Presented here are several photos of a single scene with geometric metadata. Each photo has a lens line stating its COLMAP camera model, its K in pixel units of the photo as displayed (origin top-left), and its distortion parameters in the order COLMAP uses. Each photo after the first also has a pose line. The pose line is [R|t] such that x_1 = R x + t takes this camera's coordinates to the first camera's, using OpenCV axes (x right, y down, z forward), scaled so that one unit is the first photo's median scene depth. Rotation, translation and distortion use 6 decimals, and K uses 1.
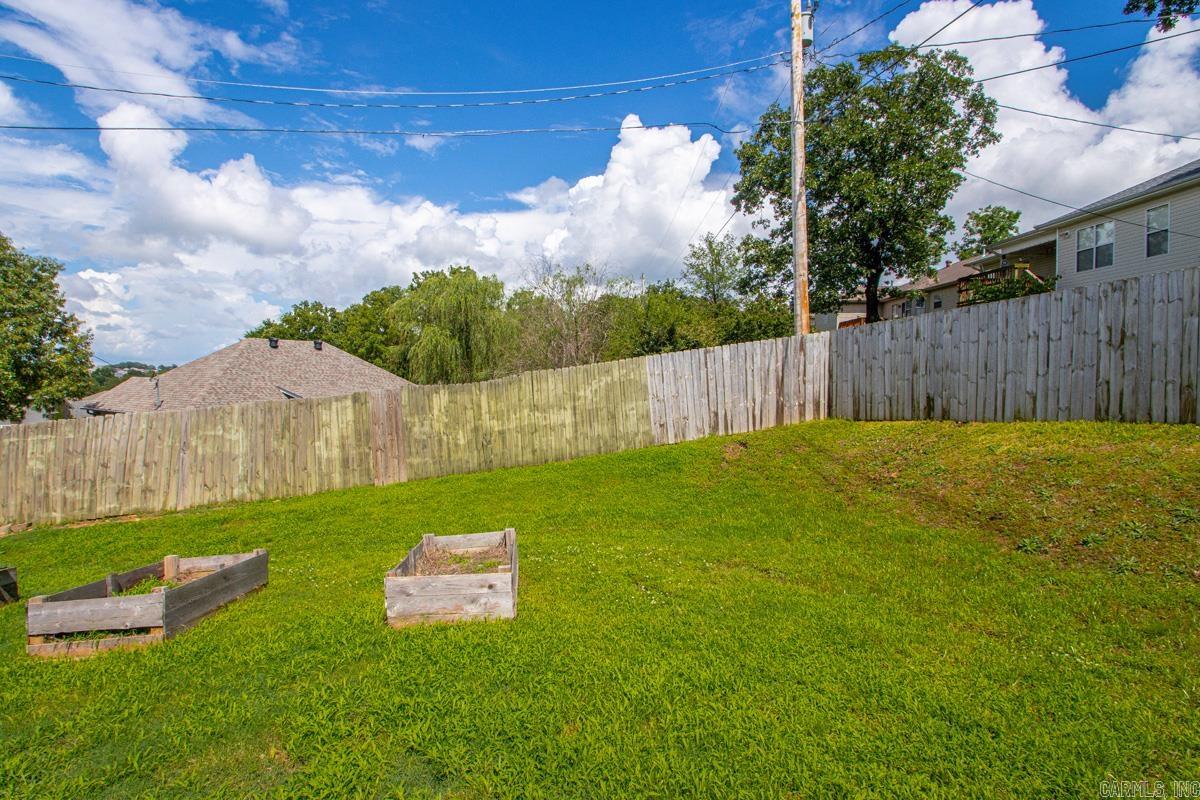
lens RADIAL K [[611.4, 0, 600.0], [0, 611.4, 400.0], [0, 0, 1]] dist [0.002050, -0.012882]
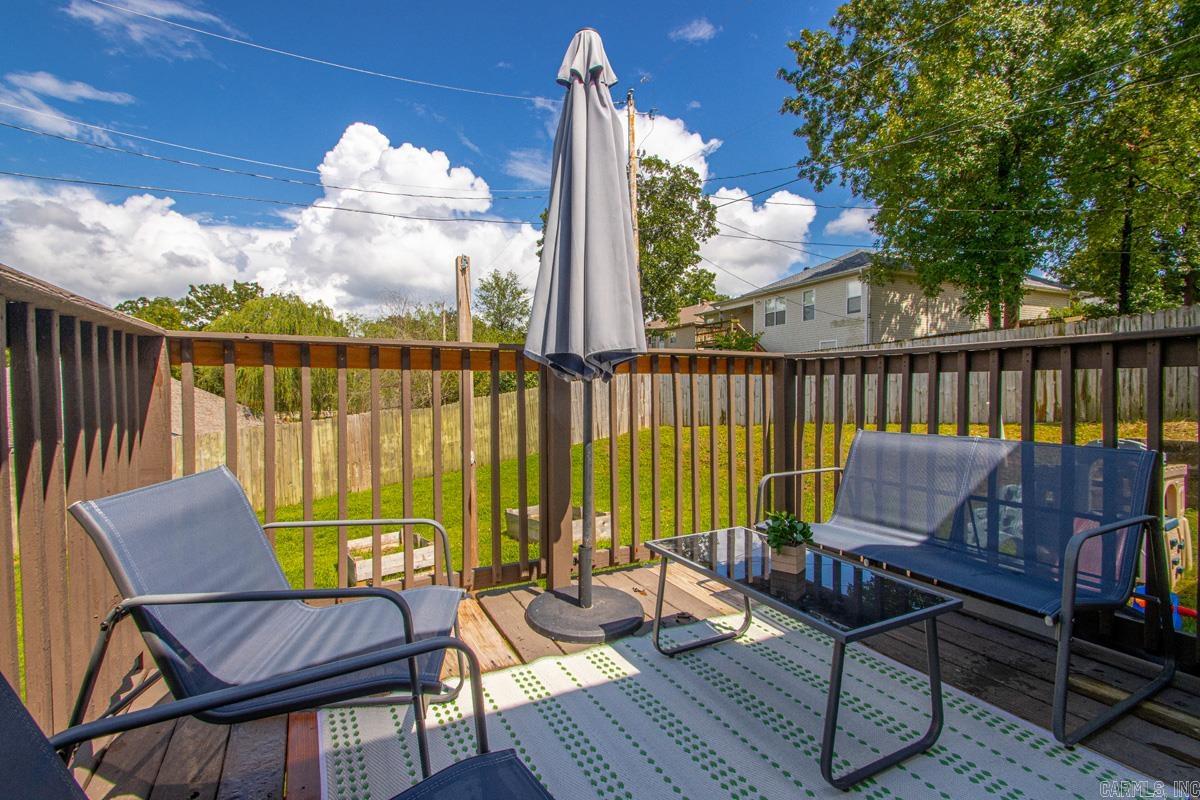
lens RADIAL K [[565.0, 0, 592.3], [0, 565.0, 407.6], [0, 0, 1]] dist [0.008515, -0.015378]
pose [[0.910811, -0.018727, 0.412398, -0.204580], [0.019985, 0.999799, 0.001263, -0.012000], [-0.412339, 0.007092, 0.911003, -0.126409]]
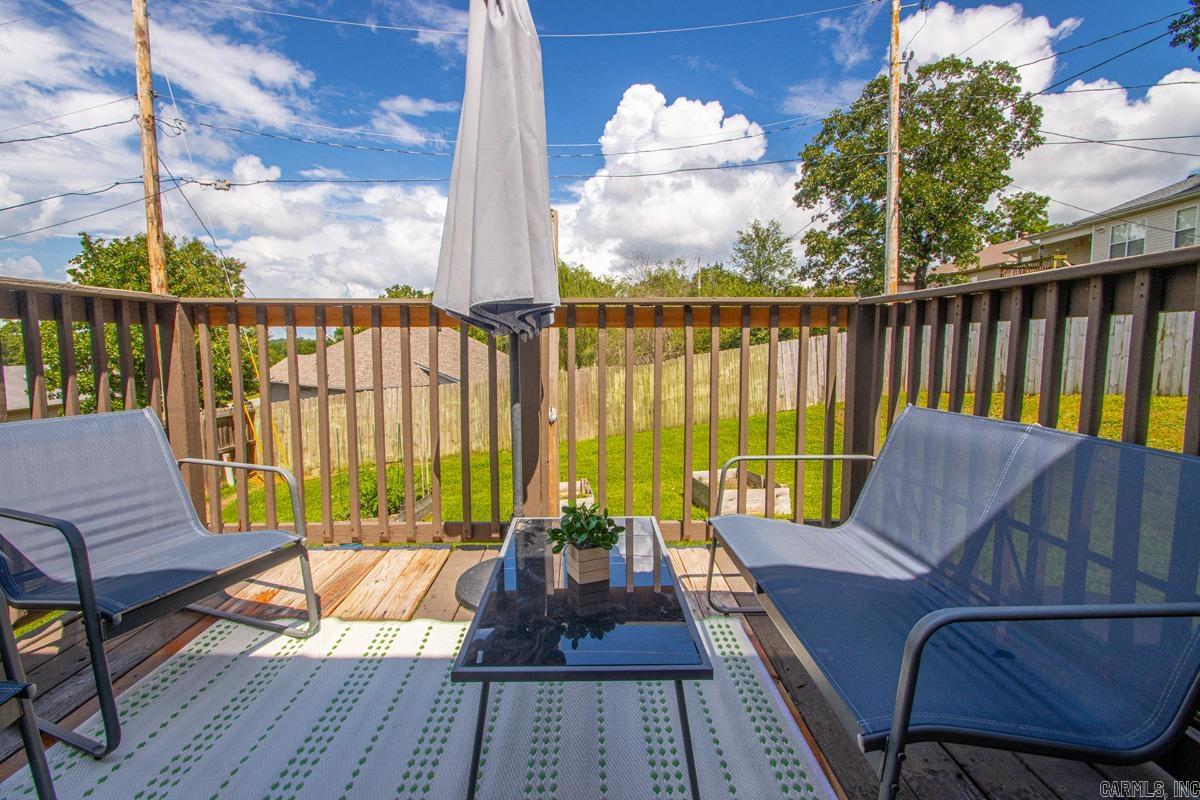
lens RADIAL K [[565.0, 0, 592.3], [0, 565.0, 407.6], [0, 0, 1]] dist [0.008515, -0.015378]
pose [[0.998733, 0.000298, -0.050322, -0.135100], [0.003225, 0.997548, 0.069906, -0.011315], [0.050219, -0.069980, 0.996284, -0.125474]]
